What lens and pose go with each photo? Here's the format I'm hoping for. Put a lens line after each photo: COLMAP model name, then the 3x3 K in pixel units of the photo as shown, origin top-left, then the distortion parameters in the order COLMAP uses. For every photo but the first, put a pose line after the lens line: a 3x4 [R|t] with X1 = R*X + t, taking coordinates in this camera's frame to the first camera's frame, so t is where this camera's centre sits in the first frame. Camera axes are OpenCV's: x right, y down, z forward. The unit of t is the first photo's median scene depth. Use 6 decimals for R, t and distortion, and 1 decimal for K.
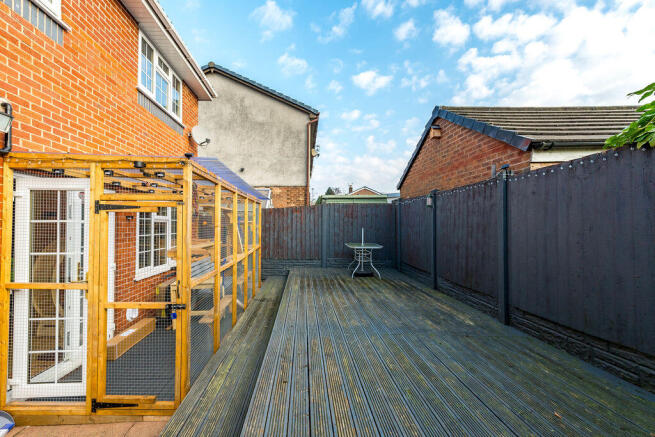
lens RADIAL K [[296.9, 0, 294.5], [0, 296.9, 222.8], [0, 0, 1]] dist [0.004117, 0.001122]
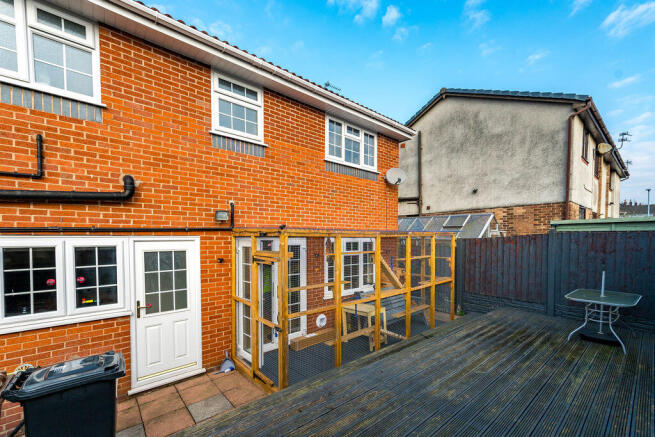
lens RADIAL K [[276.8, 0, 322.3], [0, 276.8, 244.5], [0, 0, 1]] dist [0.010489, 0.000622]
pose [[0.651866, 0.014994, -0.758186, 0.257436], [0.009281, 0.999572, 0.027748, -0.057663], [0.758277, -0.025125, 0.651448, 0.088747]]
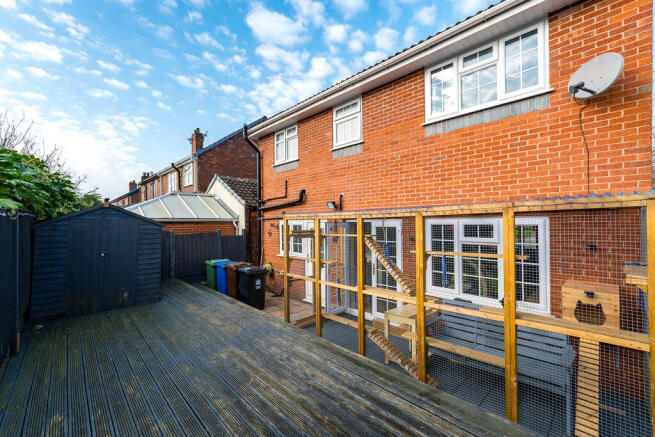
lens RADIAL K [[276.8, 0, 331.6], [0, 276.8, 218.0], [0, 0, 1]] dist [0.010489, 0.000622]
pose [[-0.706333, -0.005263, -0.707860, 0.274936], [0.015378, 0.999622, -0.022777, -0.046062], [0.707712, -0.026973, -0.705986, 0.875596]]
